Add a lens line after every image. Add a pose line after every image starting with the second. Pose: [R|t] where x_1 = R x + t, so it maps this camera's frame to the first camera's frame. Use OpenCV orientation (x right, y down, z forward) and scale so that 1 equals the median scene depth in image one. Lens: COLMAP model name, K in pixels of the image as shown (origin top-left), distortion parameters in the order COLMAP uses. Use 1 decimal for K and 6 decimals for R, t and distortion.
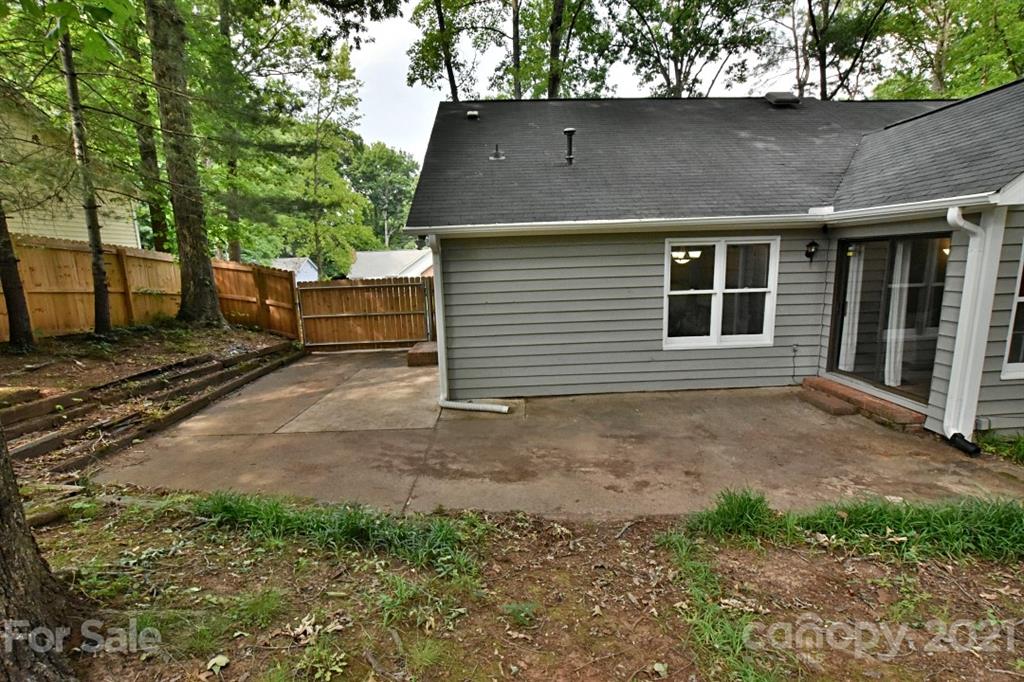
lens RADIAL K [[463.4, 0, 514.8], [0, 463.4, 345.6], [0, 0, 1]] dist [-0.035598, 0.007850]
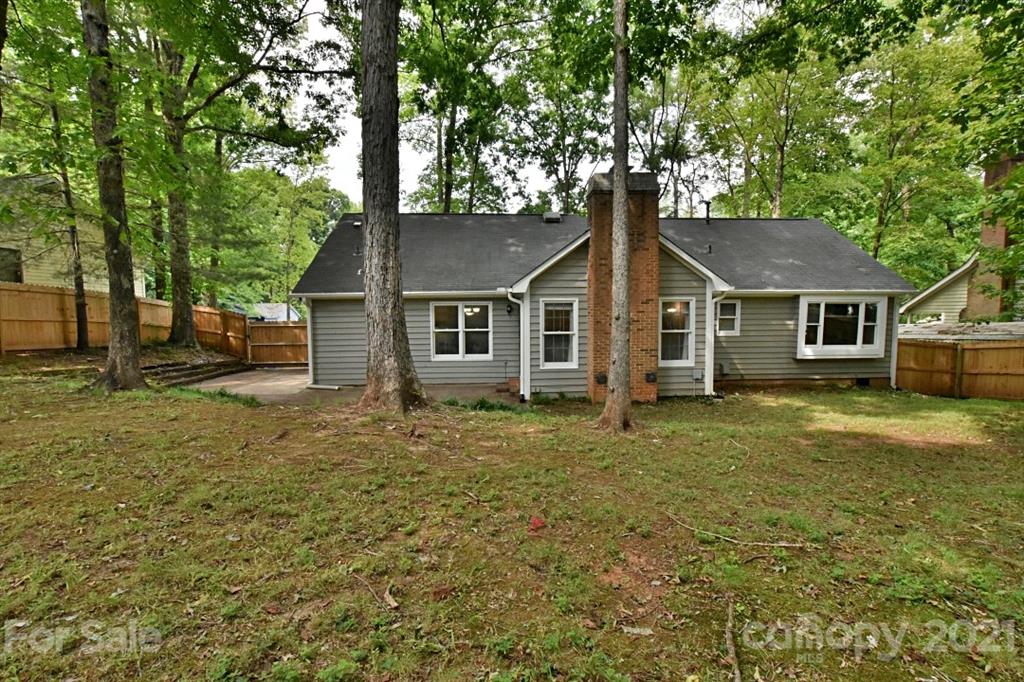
lens RADIAL K [[463.4, 0, 514.8], [0, 463.4, 345.6], [0, 0, 1]] dist [-0.035598, 0.007850]
pose [[0.999498, 0.023381, 0.021390, 0.455563], [-0.020955, 0.993997, -0.107379, 0.103580], [-0.023773, 0.106877, 0.993988, -0.633018]]
